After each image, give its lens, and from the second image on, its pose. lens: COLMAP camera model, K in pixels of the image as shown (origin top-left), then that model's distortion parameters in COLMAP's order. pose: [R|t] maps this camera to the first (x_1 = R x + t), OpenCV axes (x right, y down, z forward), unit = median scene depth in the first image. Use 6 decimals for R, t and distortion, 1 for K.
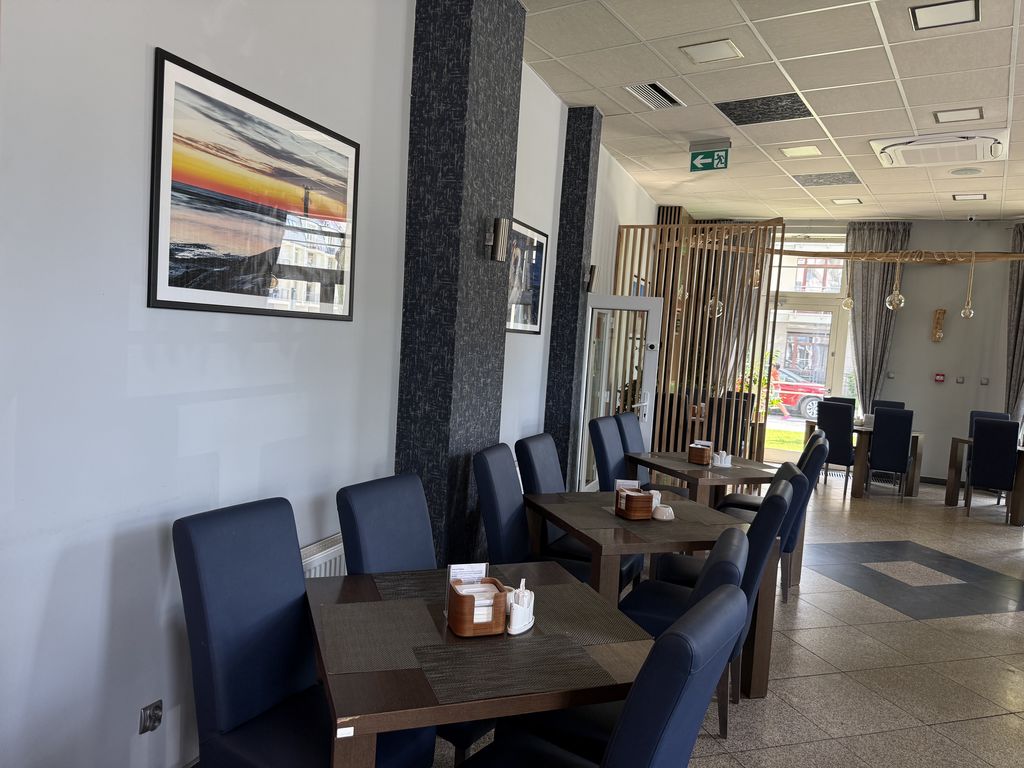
lens RADIAL K [[705.7, 0, 534.3], [0, 705.7, 388.6], [0, 0, 1]] dist [0.008329, 0.003314]
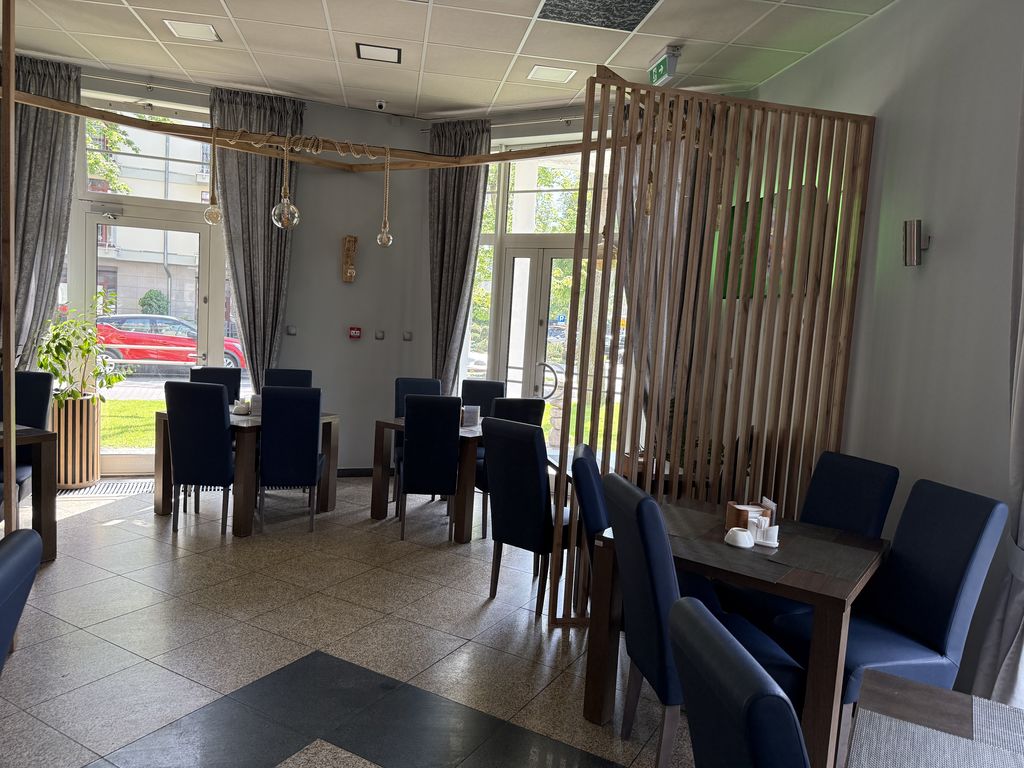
lens RADIAL K [[705.7, 0, 534.3], [0, 705.7, 388.6], [0, 0, 1]] dist [0.008329, 0.003314]
pose [[0.720934, -0.081566, 0.688187, 0.206900], [0.033827, 0.996007, 0.082612, -0.012040], [-0.692177, -0.036279, 0.720815, 0.356360]]
